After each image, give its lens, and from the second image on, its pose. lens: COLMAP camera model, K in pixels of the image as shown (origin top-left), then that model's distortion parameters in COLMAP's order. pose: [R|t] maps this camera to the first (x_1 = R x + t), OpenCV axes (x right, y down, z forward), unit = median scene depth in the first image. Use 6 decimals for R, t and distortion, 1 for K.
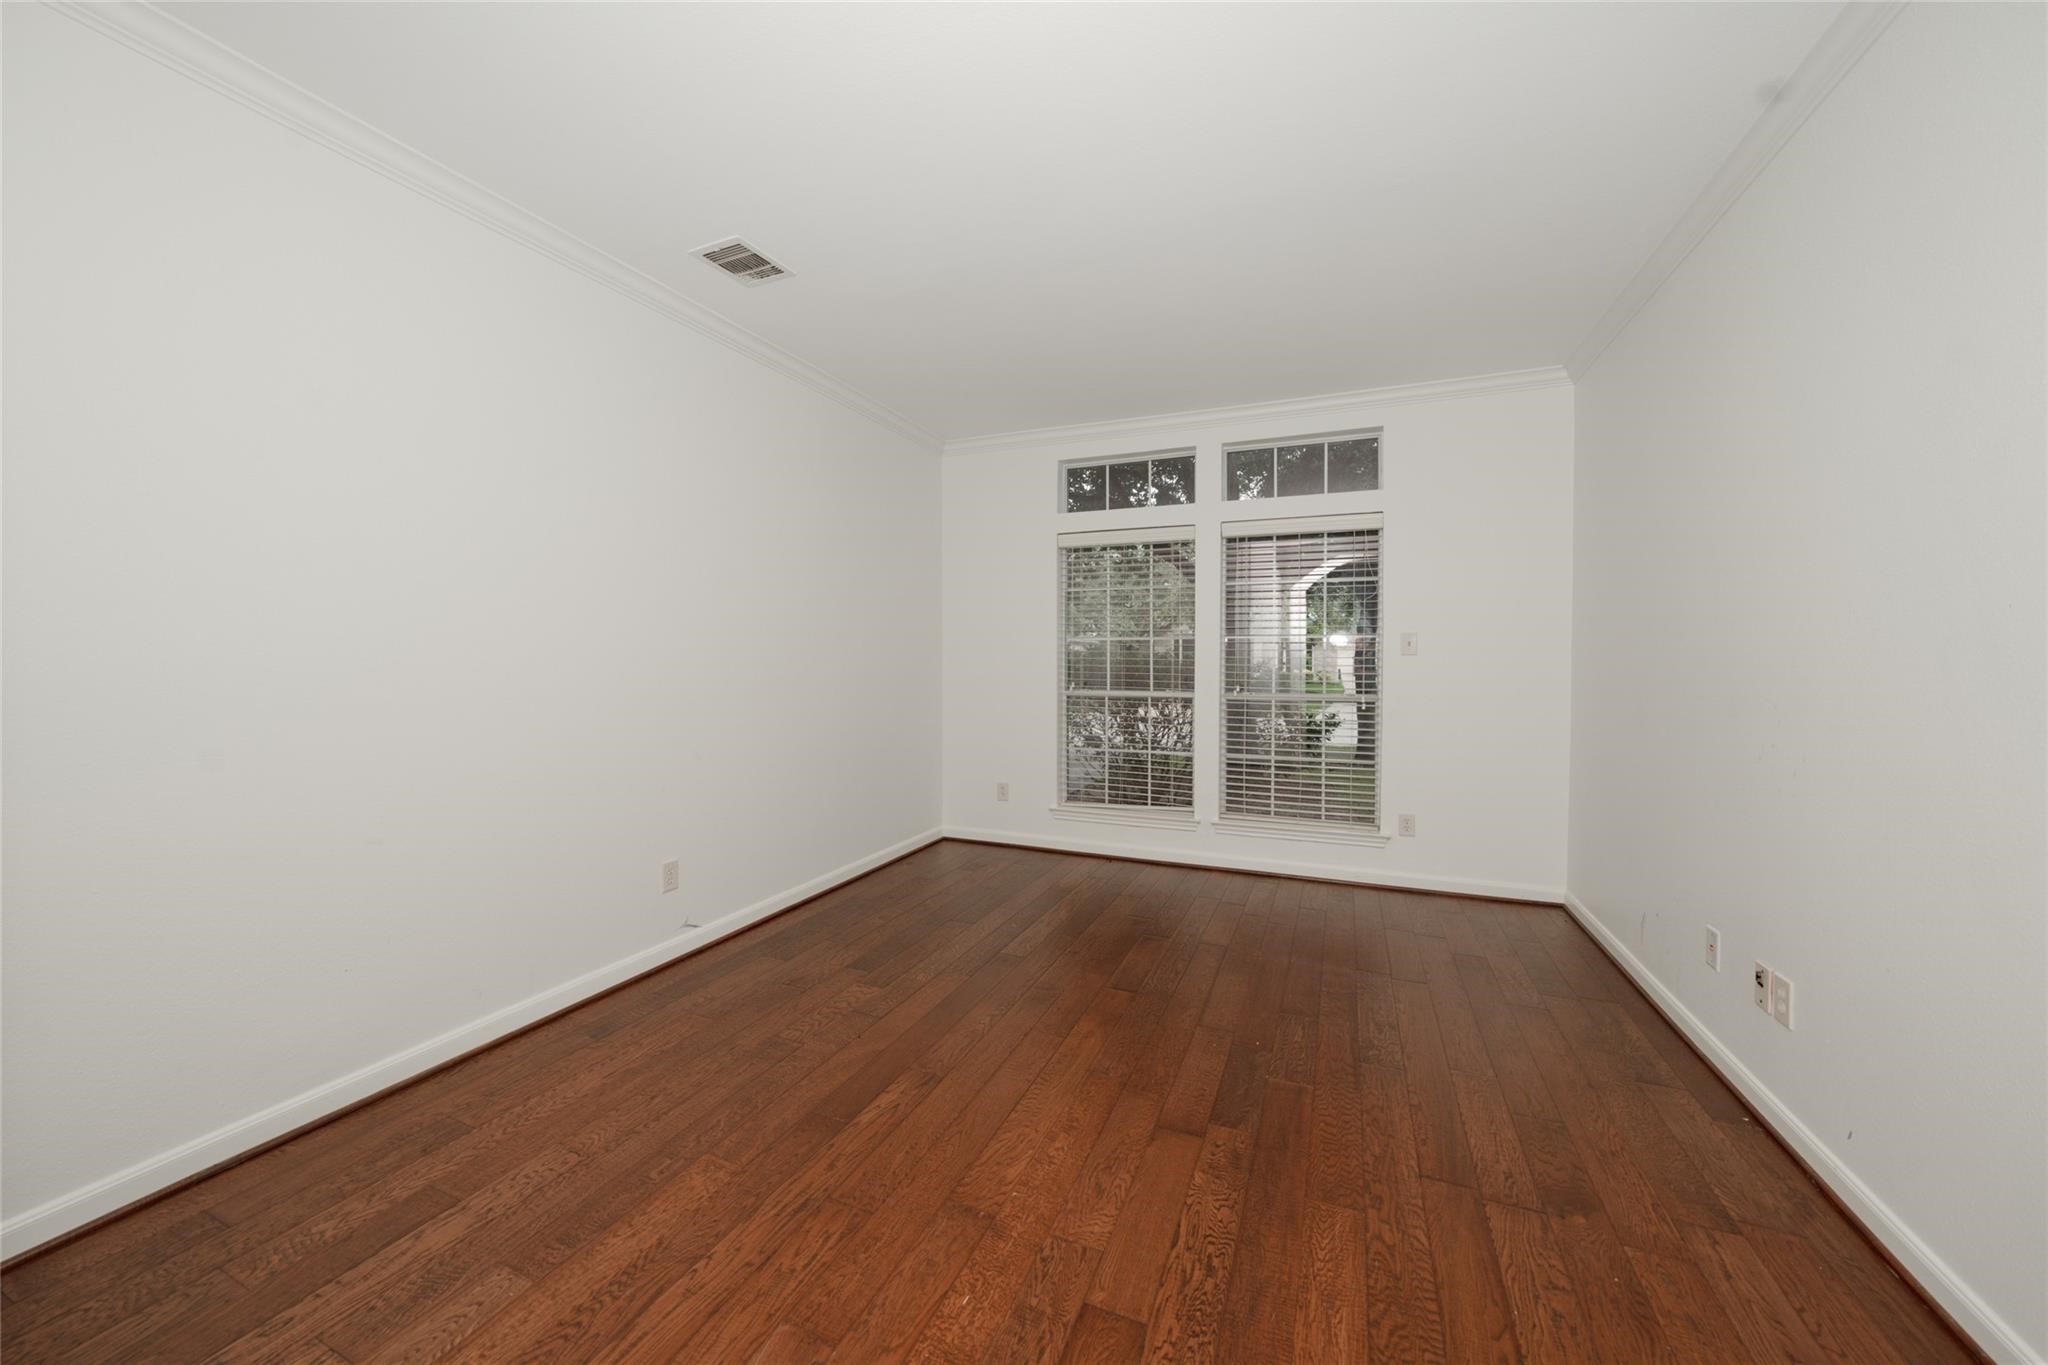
lens RADIAL K [[751.0, 0, 982.2], [0, 751.0, 674.0], [0, 0, 1]] dist [-0.000482, 0.000103]
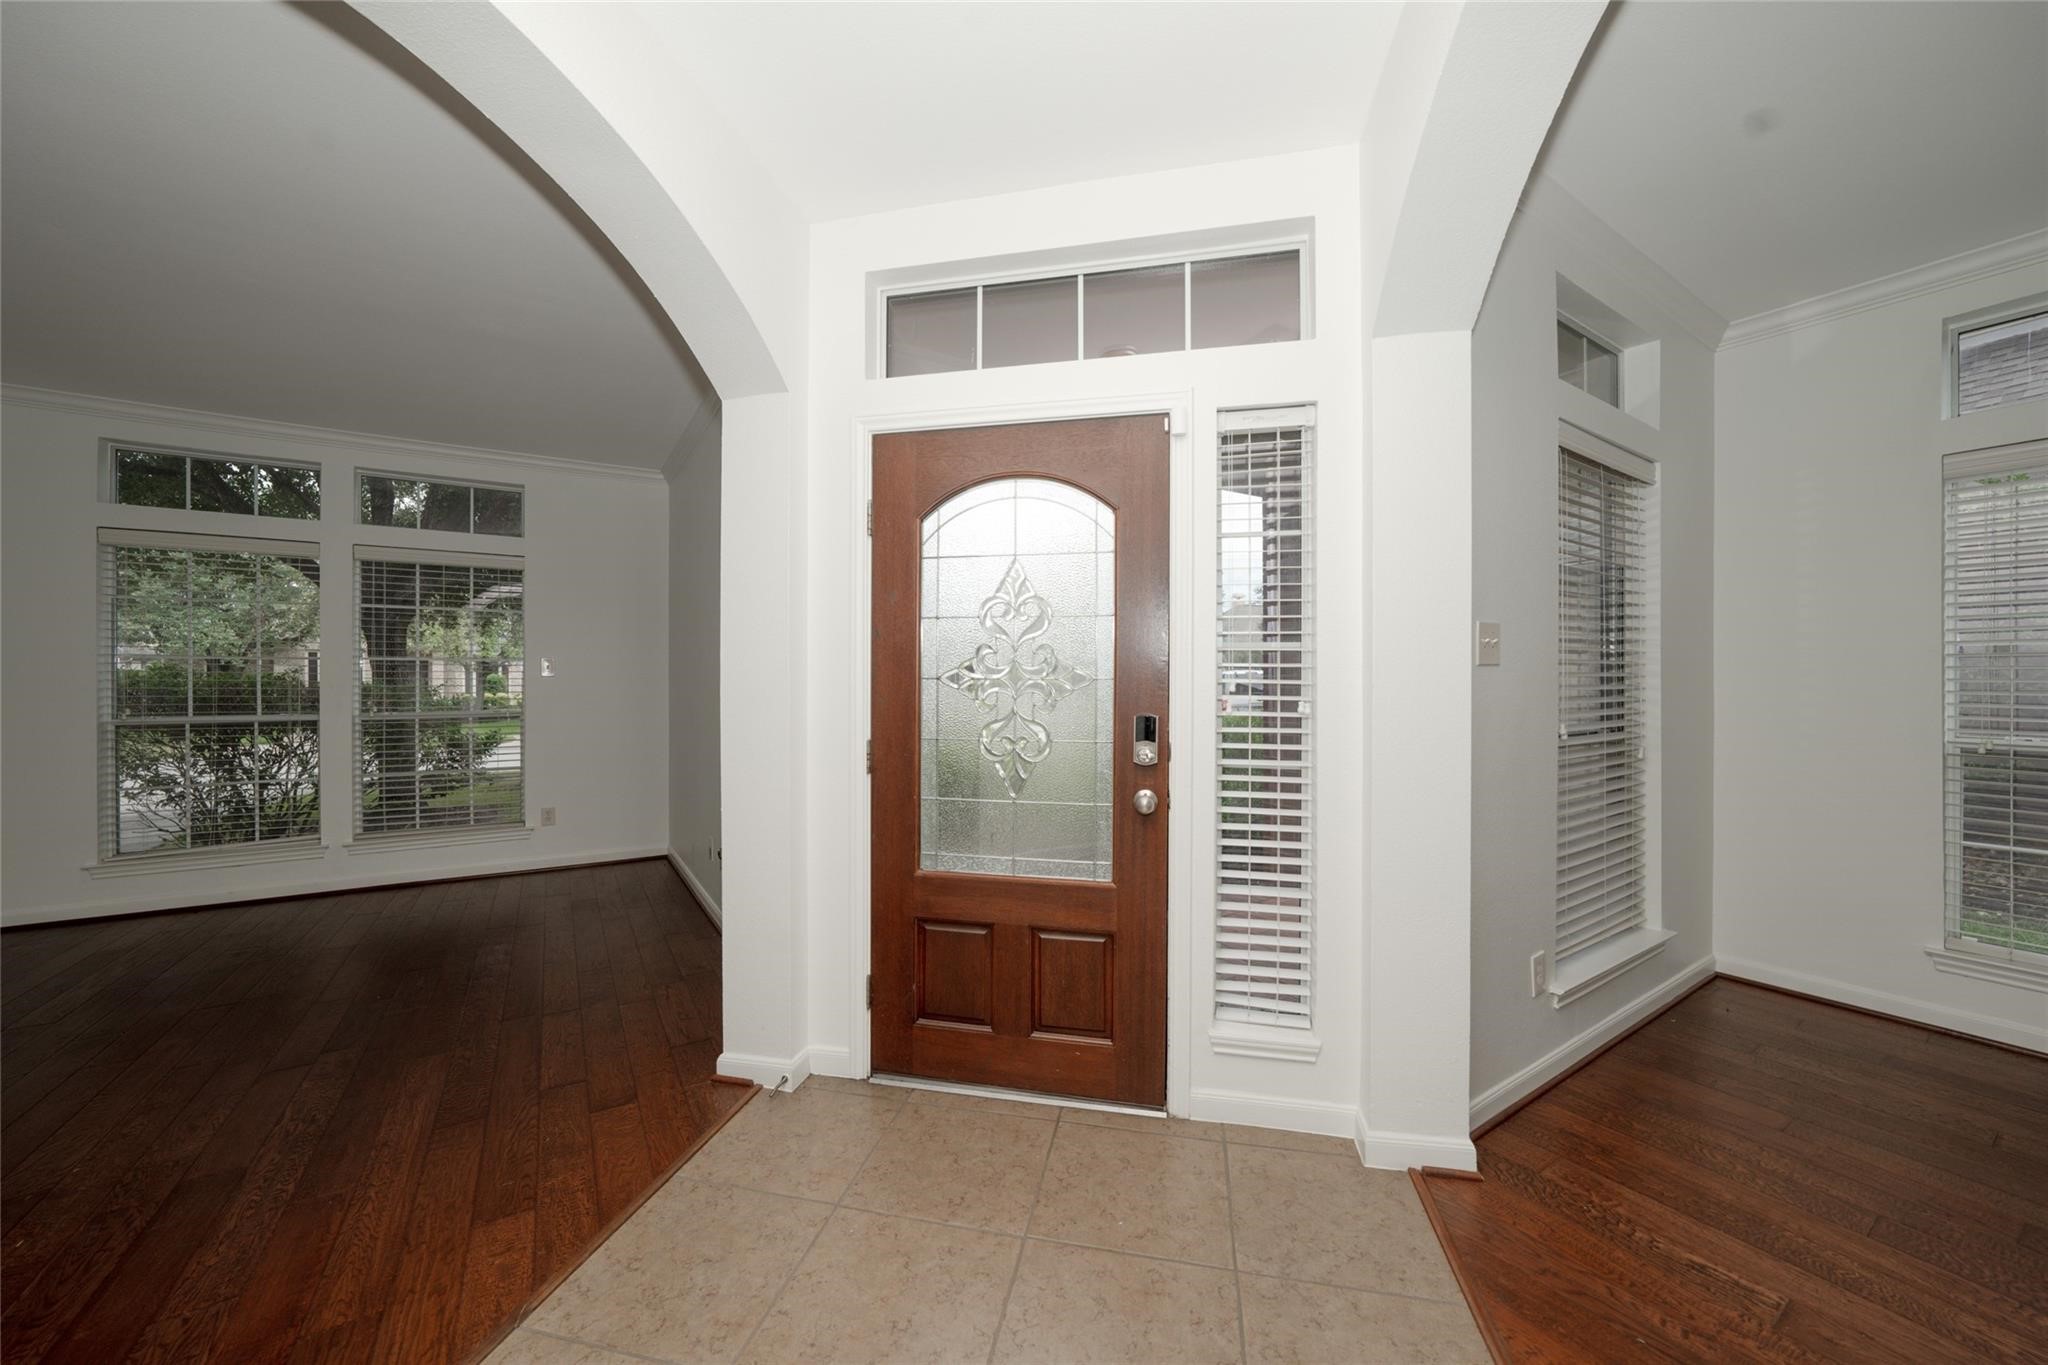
lens RADIAL K [[755.1, 0, 1024.0], [0, 755.1, 682.5], [0, 0, 1]] dist [-0.008930, -0.000028]
pose [[0.530281, -0.002980, 0.847817, -0.050693], [0.019711, 0.999767, -0.008815, 0.009513], [-0.847593, 0.021386, 0.530216, -0.264606]]
